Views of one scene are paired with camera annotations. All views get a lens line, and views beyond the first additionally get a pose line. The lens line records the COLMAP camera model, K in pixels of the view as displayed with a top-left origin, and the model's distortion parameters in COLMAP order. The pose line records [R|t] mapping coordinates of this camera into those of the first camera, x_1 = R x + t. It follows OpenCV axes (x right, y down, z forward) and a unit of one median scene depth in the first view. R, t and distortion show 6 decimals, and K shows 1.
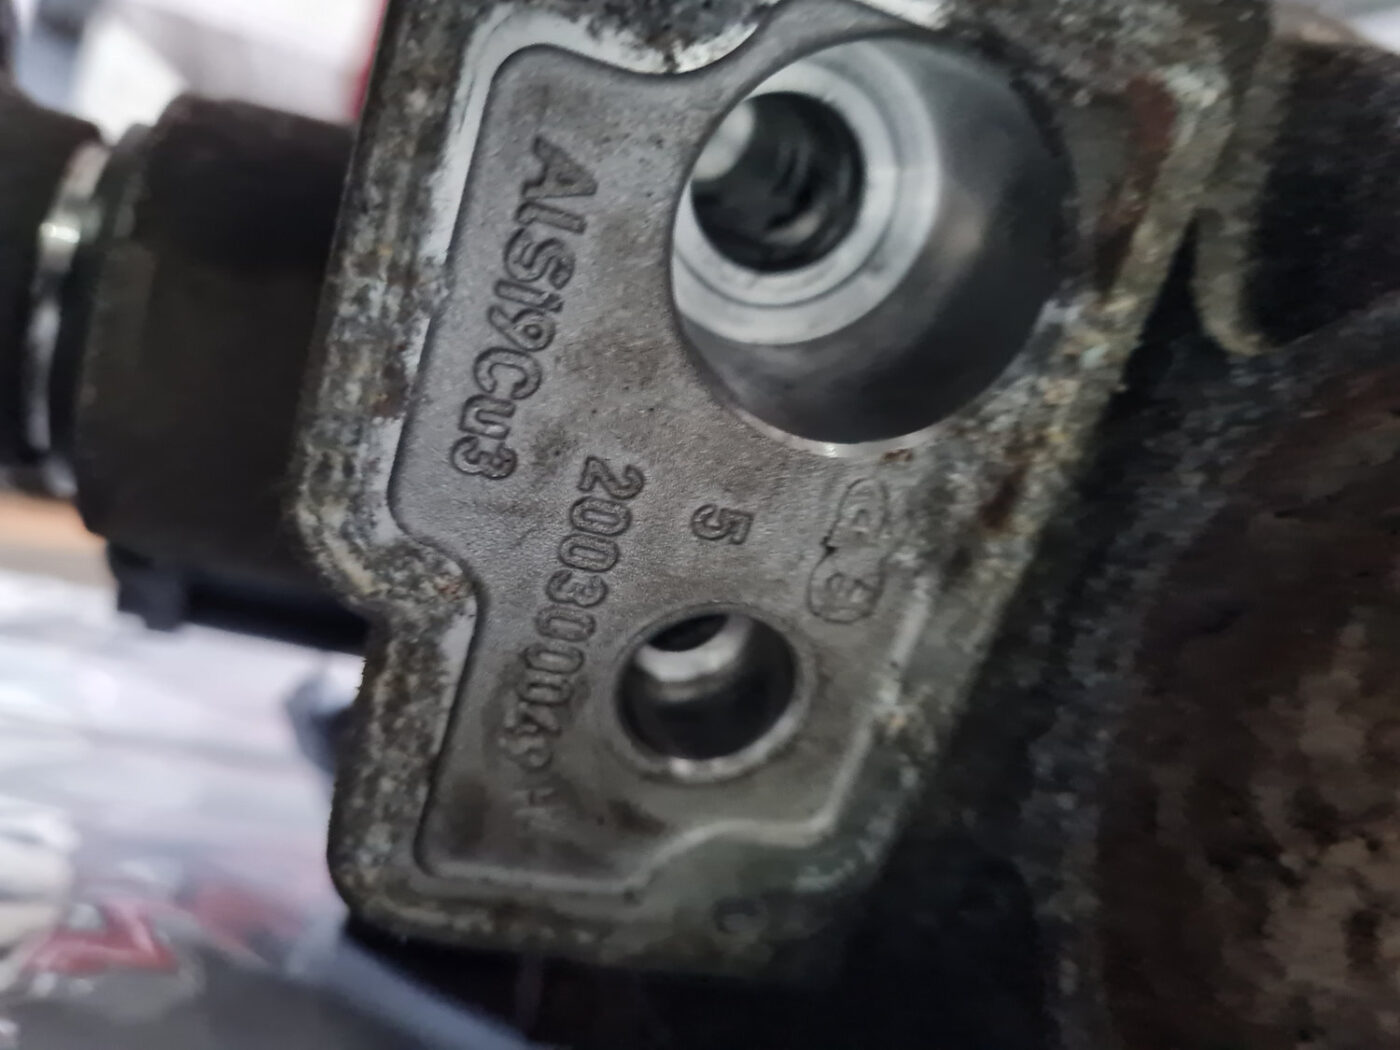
lens RADIAL K [[1169.7, 0, 698.6], [0, 1169.7, 525.9], [0, 0, 1]] dist [-0.051609, -0.006199]
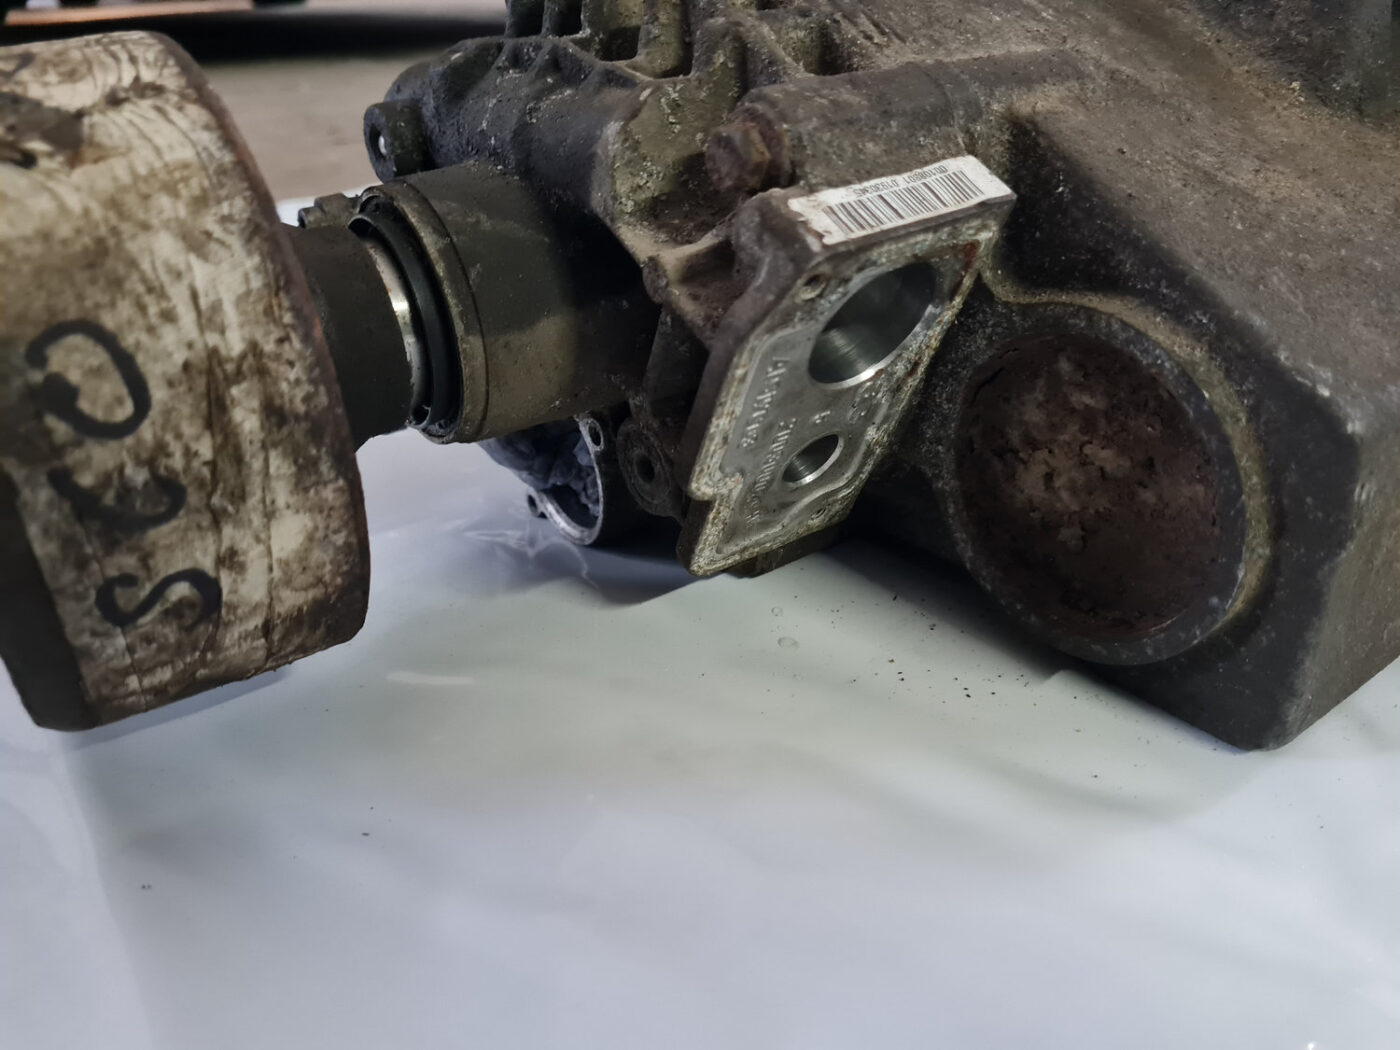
lens RADIAL K [[1065.2, 0, 700.9], [0, 1065.2, 524.4], [0, 0, 1]] dist [0.007921, 0.001394]
pose [[0.925965, -0.348731, 0.144831, -0.633580], [0.205700, 0.787479, 0.581003, -1.212065], [-0.316665, -0.508196, 0.800912, -0.905071]]
